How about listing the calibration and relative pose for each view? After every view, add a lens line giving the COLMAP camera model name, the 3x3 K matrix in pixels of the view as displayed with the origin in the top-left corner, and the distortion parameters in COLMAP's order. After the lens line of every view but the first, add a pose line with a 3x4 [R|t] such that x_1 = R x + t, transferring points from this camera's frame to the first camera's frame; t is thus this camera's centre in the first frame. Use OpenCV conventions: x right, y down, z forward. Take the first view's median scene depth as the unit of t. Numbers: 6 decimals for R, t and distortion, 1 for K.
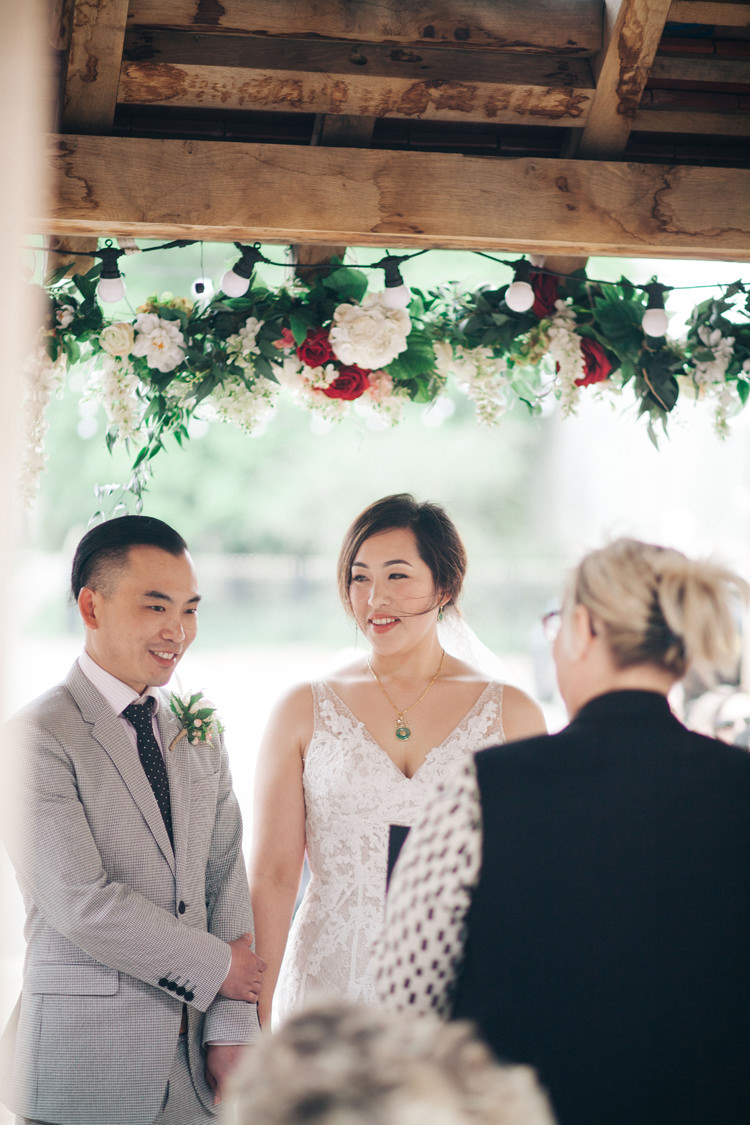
lens RADIAL K [[2741.0, 0, 374.5], [0, 2741.0, 562.5], [0, 0, 1]] dist [0.080913, 0.000000]
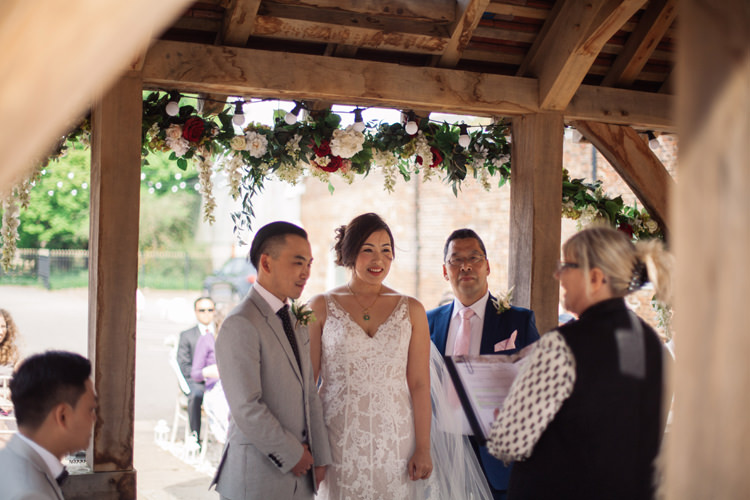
lens RADIAL K [[1062.1, 0, 385.0], [0, 1062.1, 272.0], [0, 0, 1]] dist [-0.023081, 0.000000]
pose [[0.973527, -0.005054, 0.228515, -0.178023], [-0.000319, 0.999724, 0.023473, 0.003144], [-0.228570, -0.022925, 0.973257, 0.139316]]
